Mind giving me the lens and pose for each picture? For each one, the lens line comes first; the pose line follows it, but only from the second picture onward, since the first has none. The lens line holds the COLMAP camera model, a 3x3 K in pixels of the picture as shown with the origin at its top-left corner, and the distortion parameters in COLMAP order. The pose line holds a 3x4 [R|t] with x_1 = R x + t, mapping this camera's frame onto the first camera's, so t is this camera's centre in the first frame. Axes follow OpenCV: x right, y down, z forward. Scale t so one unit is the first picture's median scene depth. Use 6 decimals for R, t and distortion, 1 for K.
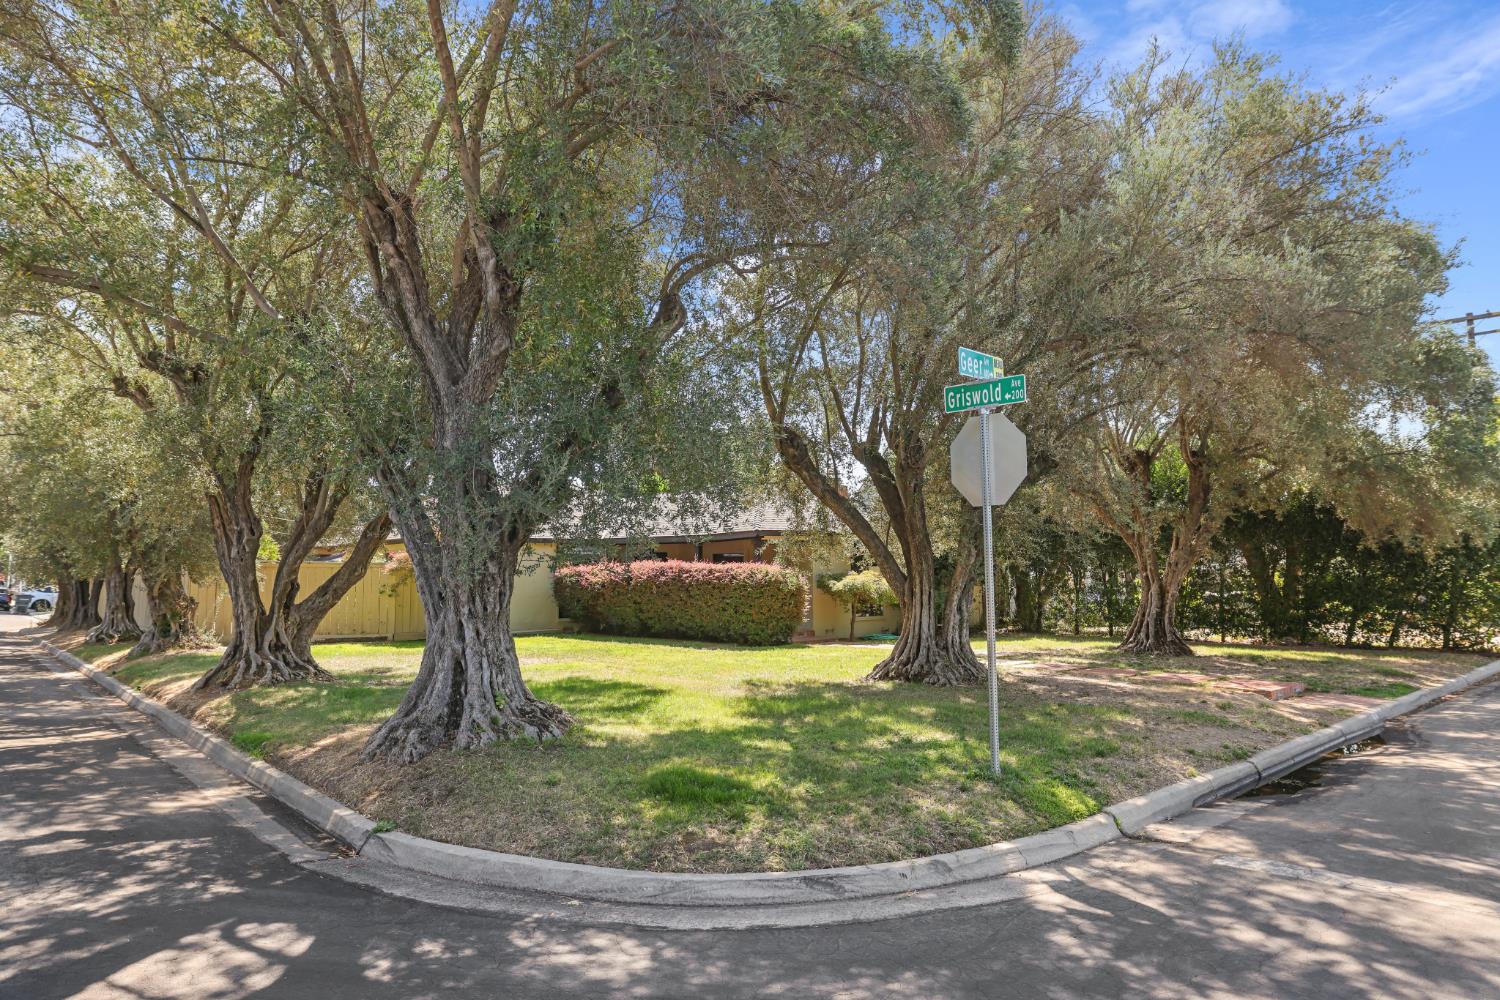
lens RADIAL K [[963.7, 0, 750.0], [0, 963.7, 500.0], [0, 0, 1]] dist [0.009643, -0.000669]
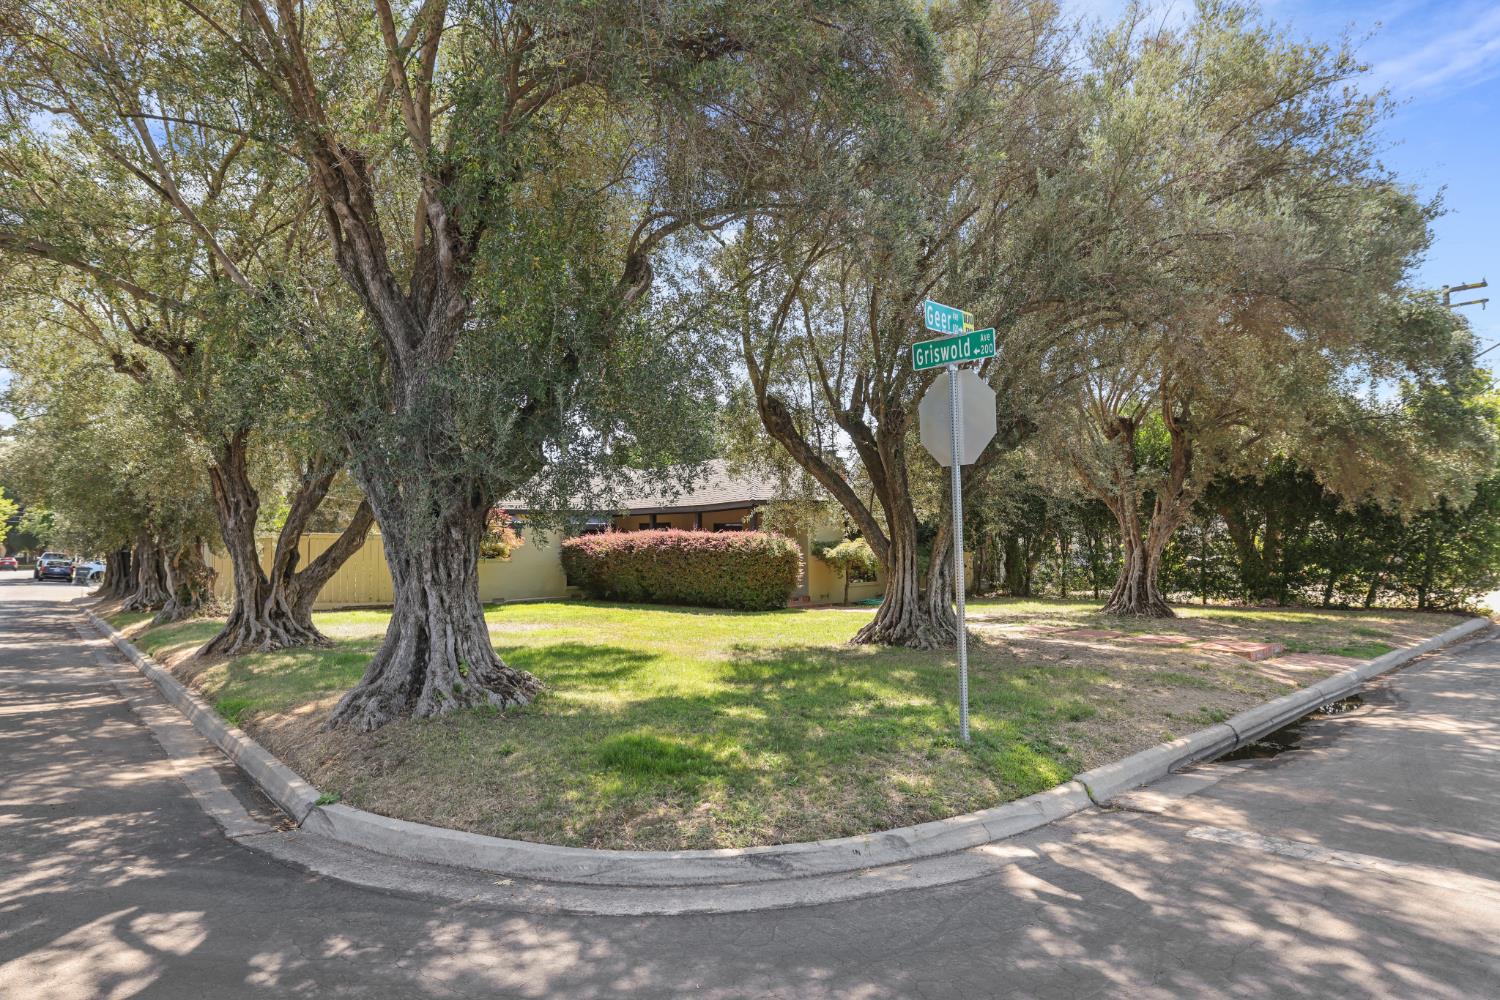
lens RADIAL K [[896.1, 0, 750.0], [0, 896.1, 500.0], [0, 0, 1]] dist [-0.003244, 0.002574]
pose [[0.999820, -0.008517, -0.016947, 0.032848], [0.008970, 0.999600, 0.026836, 0.008850], [0.016712, -0.026983, 0.999496, 0.059082]]
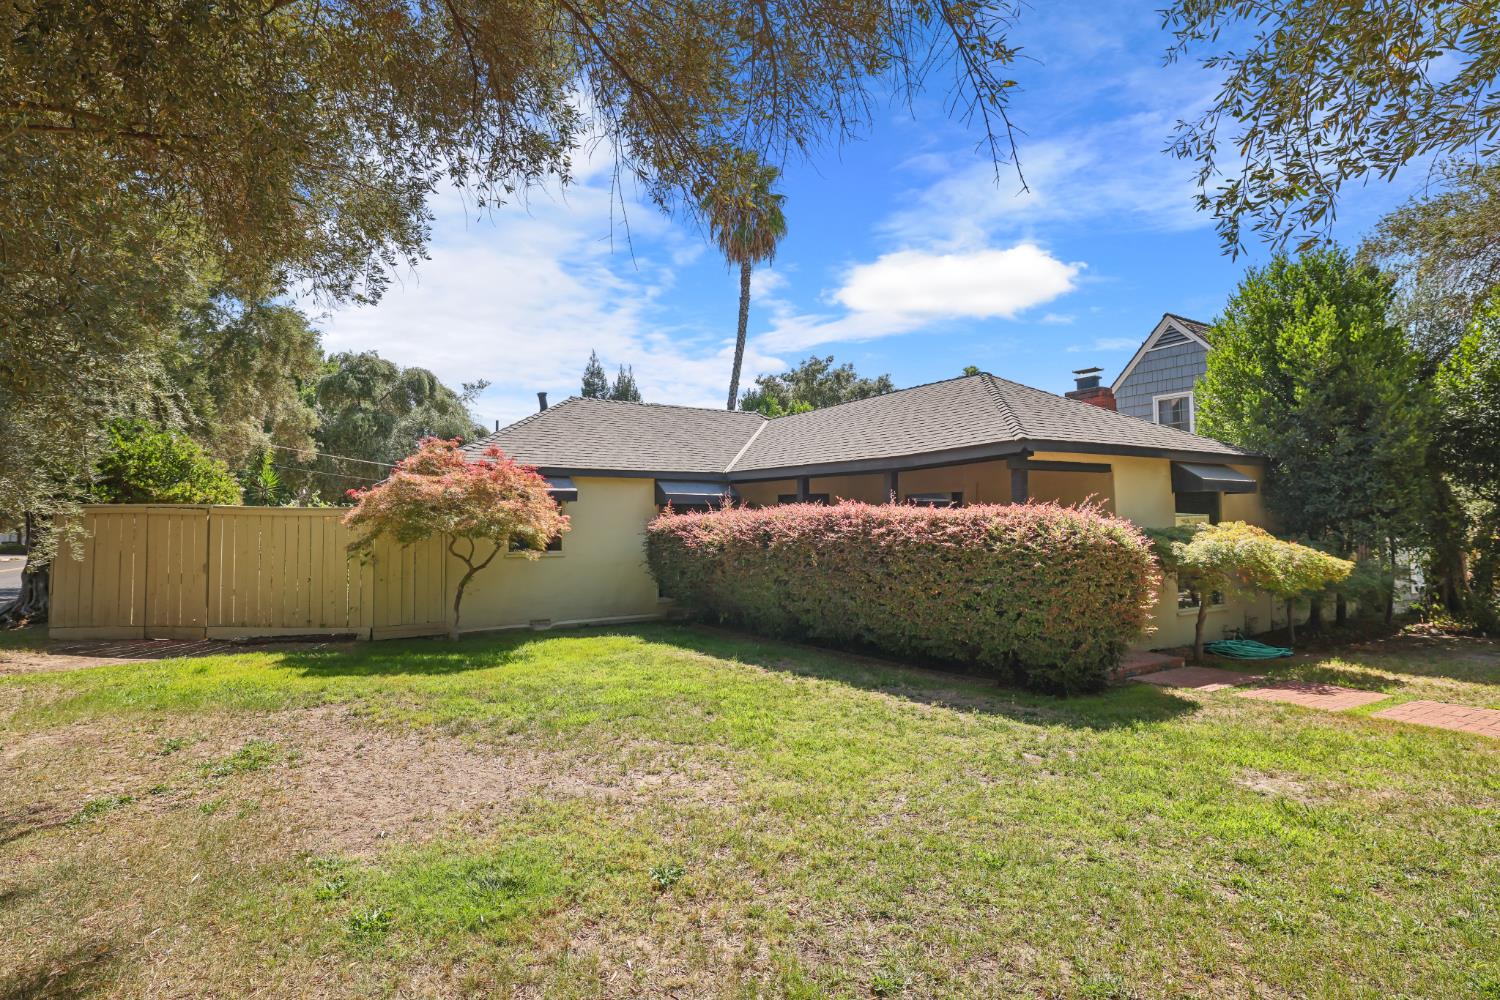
lens RADIAL K [[805.7, 0, 779.2], [0, 805.7, 498.6], [0, 0, 1]] dist [0.001413, 0.000359]
pose [[0.992304, -0.003187, -0.123782, -0.104183], [0.008278, 0.999140, 0.040636, 0.070034], [0.123546, -0.041347, 0.991477, 0.924670]]
